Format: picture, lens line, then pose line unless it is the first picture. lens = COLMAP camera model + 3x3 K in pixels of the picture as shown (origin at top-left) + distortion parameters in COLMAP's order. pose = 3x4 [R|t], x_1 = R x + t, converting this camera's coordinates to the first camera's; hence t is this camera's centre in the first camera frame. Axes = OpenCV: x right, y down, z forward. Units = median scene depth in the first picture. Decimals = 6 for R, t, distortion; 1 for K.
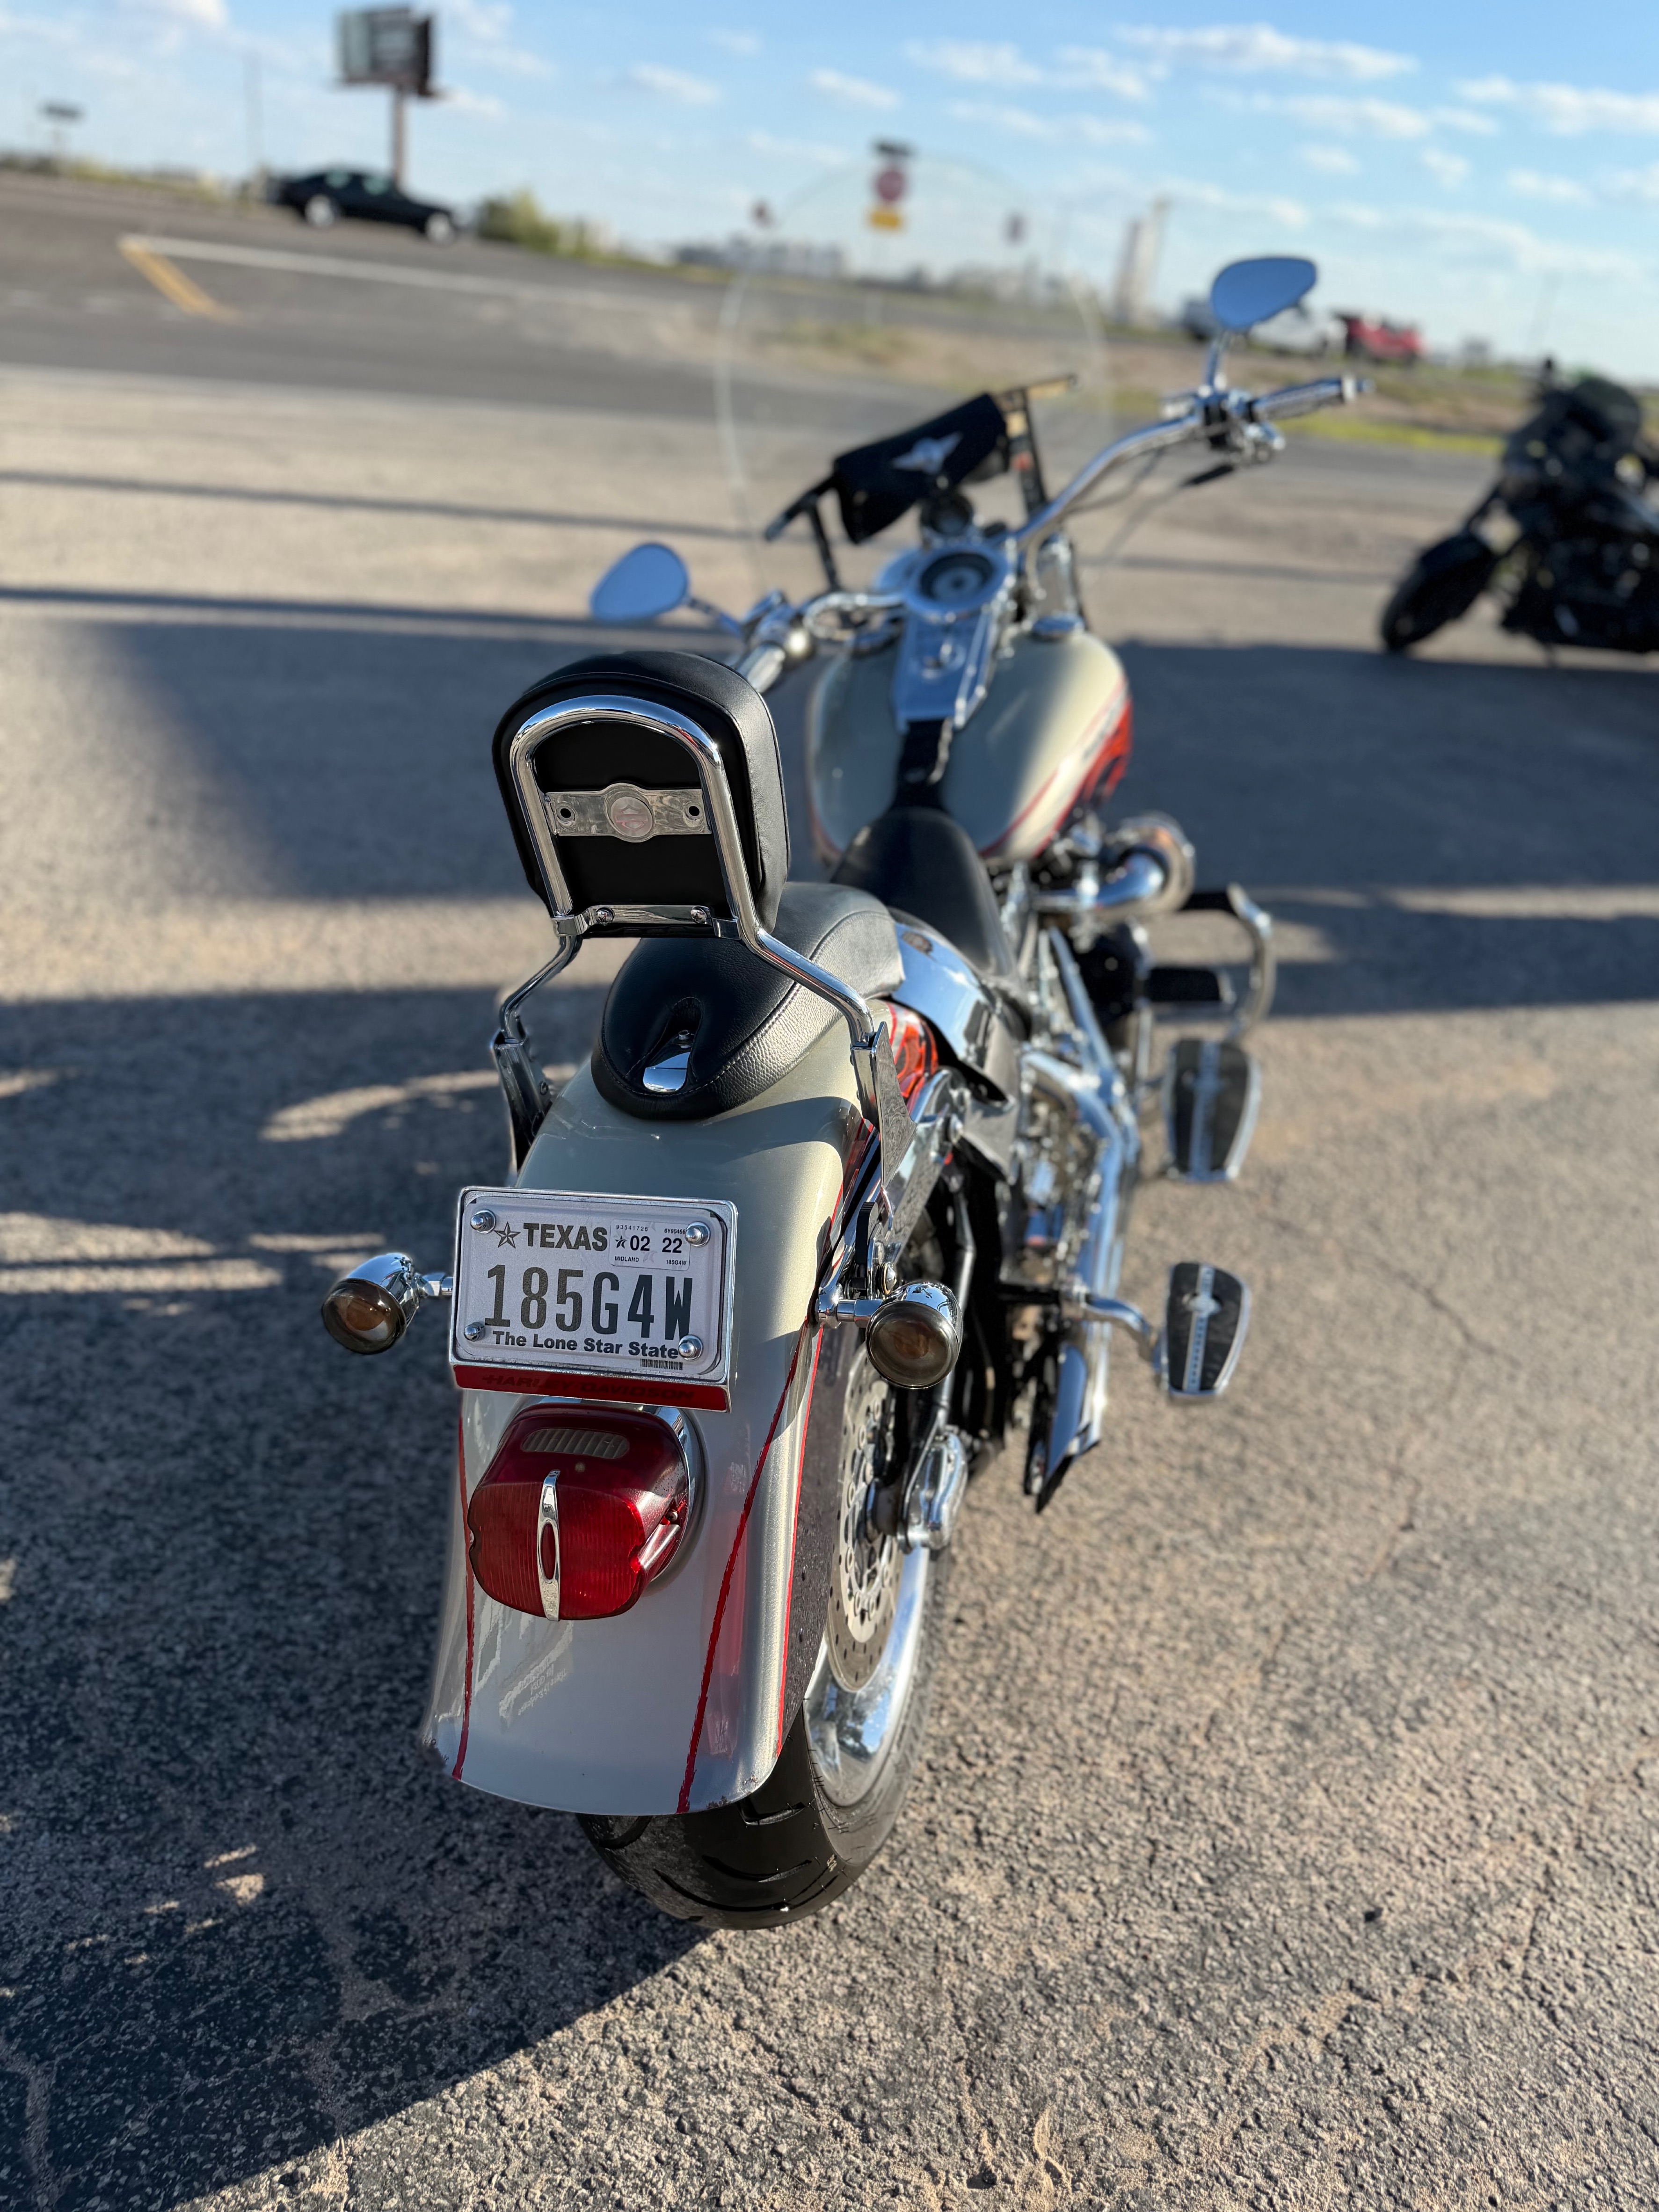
lens RADIAL K [[1633.1, 0, 831.7], [0, 1633.1, 1097.0], [0, 0, 1]] dist [0.017899, -0.023673]
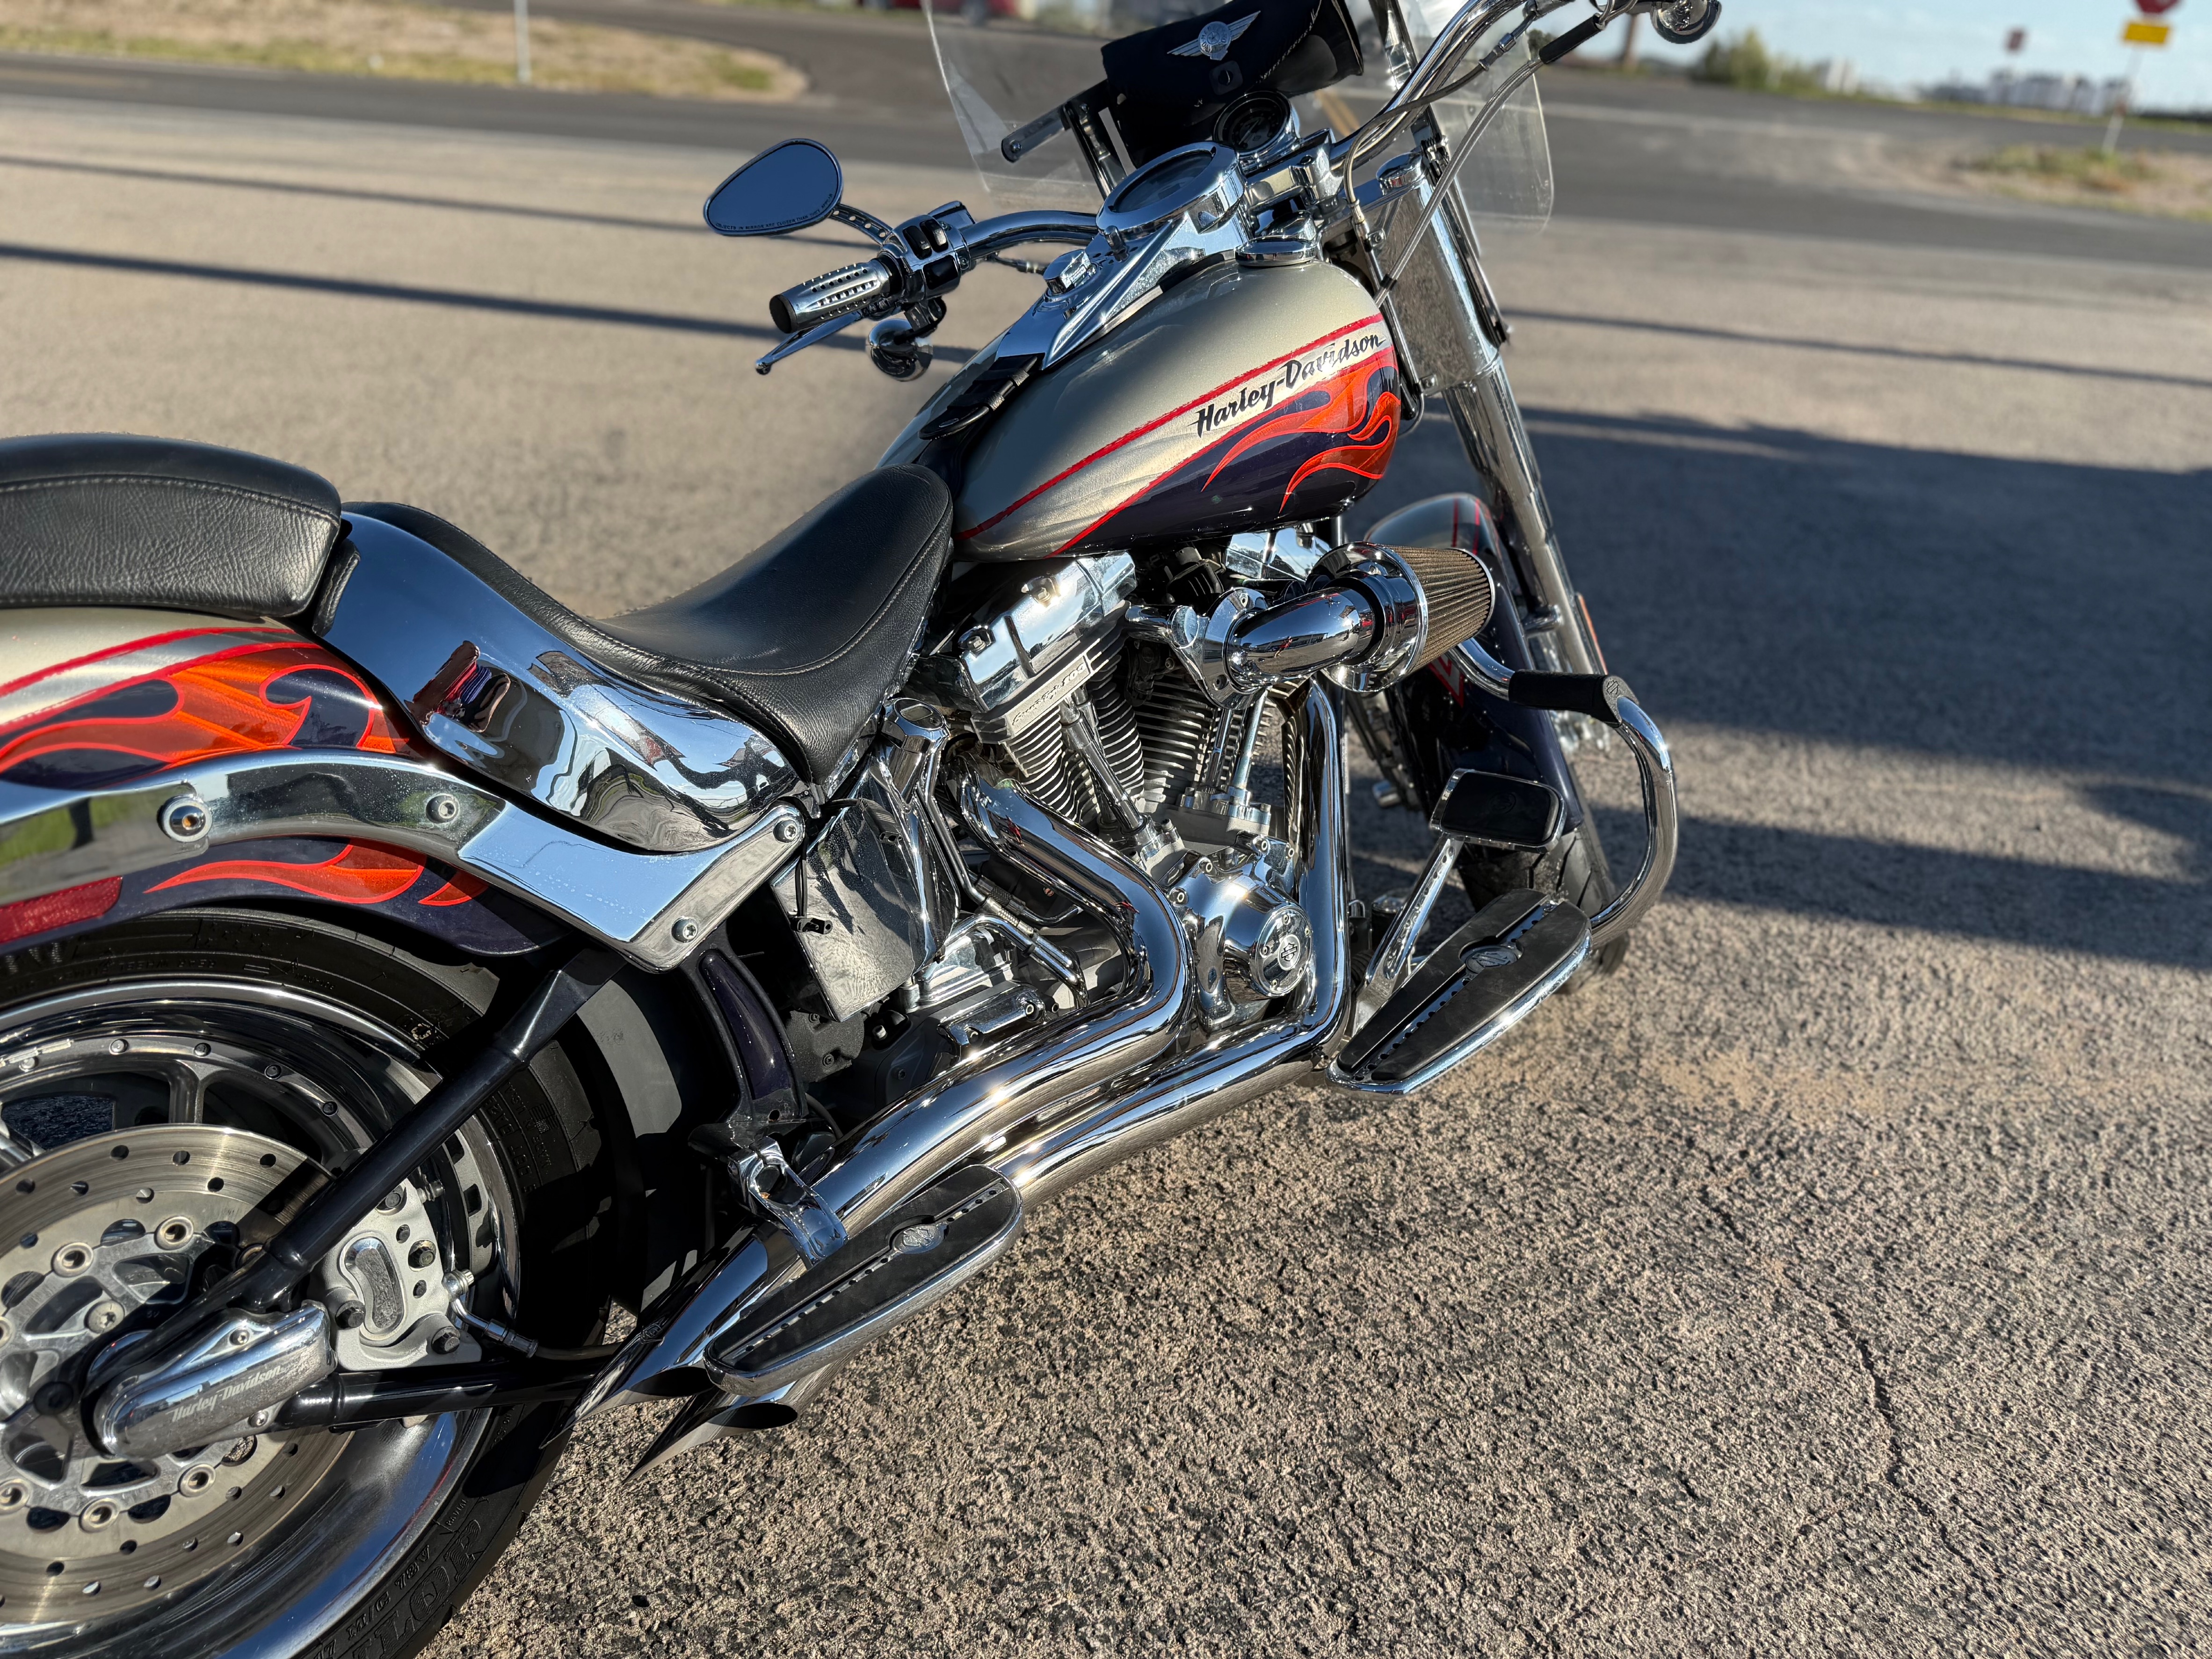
lens RADIAL K [[1633.1, 0, 1117.9], [0, 1633.1, 838.9], [0, 0, 1]] dist [0.017899, -0.023673]
pose [[0.872615, 0.164342, -0.459929, 0.117983], [-0.189749, 0.981790, -0.009193, -0.006414], [0.450043, 0.095293, 0.887908, 0.099740]]
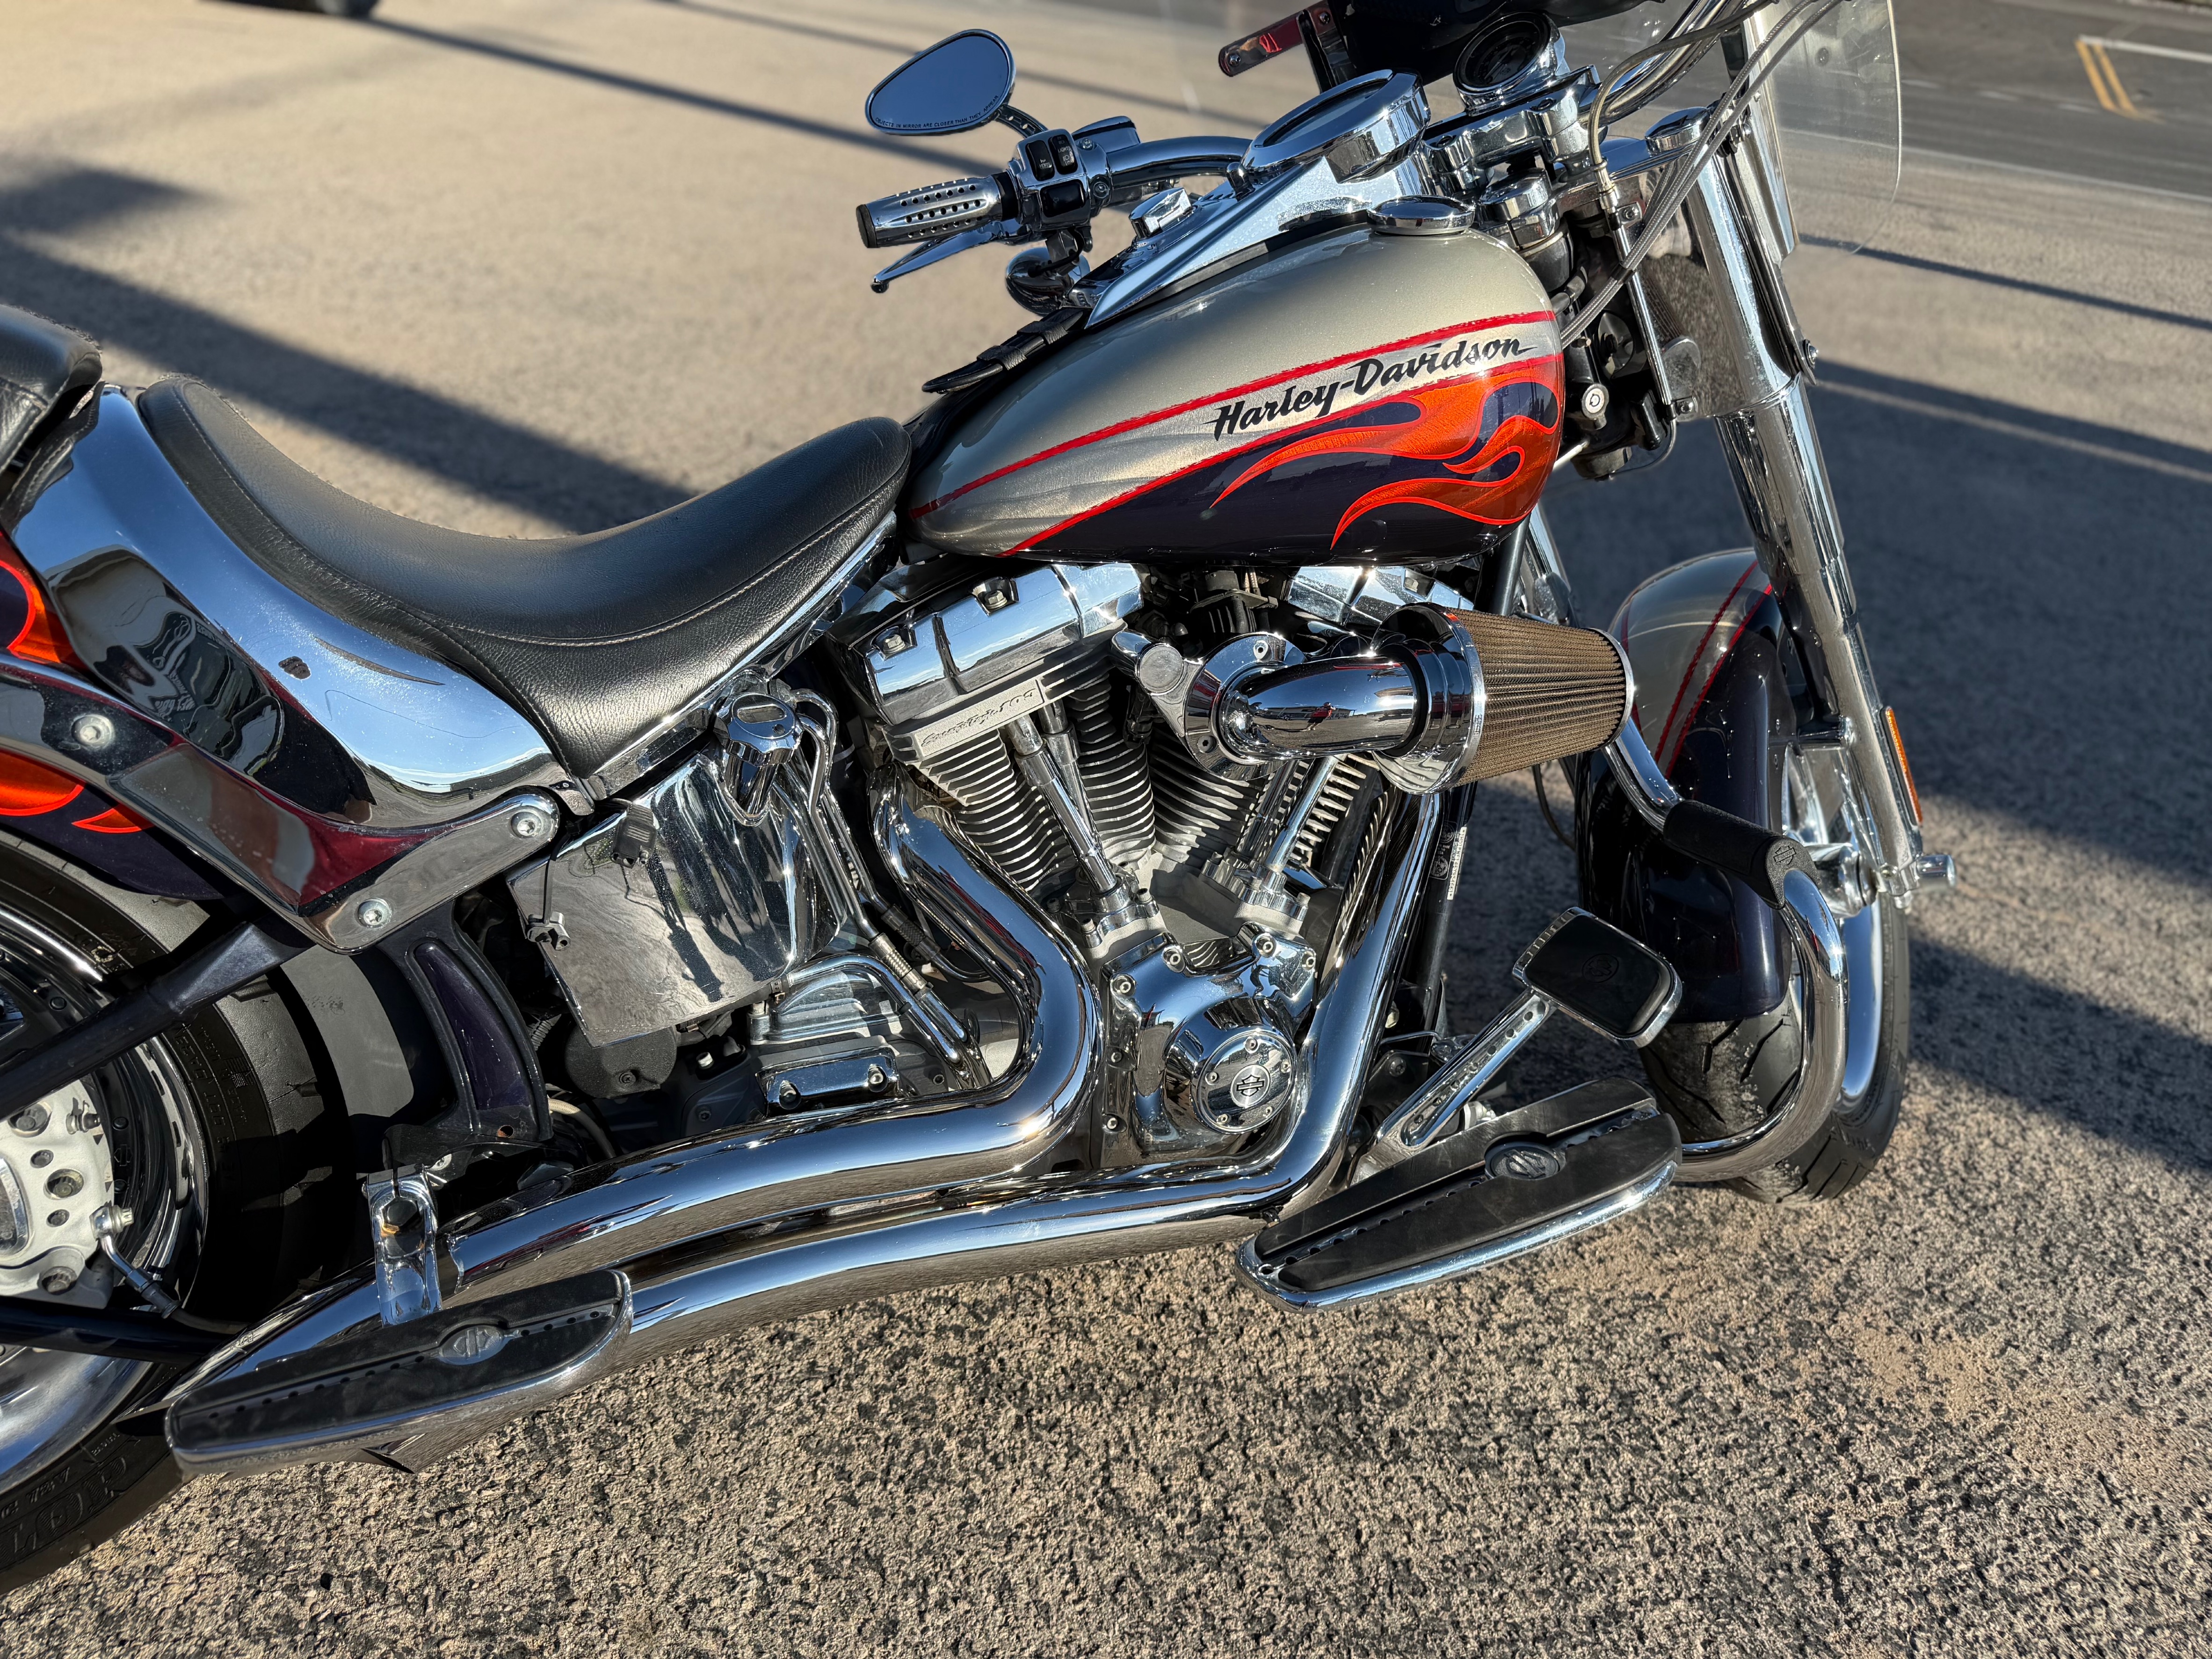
lens RADIAL K [[1633.1, 0, 1118.6], [0, 1633.1, 820.0], [0, 0, 1]] dist [0.017899, -0.023673]
pose [[0.623477, 0.356068, -0.696055, 0.140440], [-0.387604, 0.913938, 0.120337, -0.035521], [0.678999, 0.194767, 0.707832, 0.156721]]
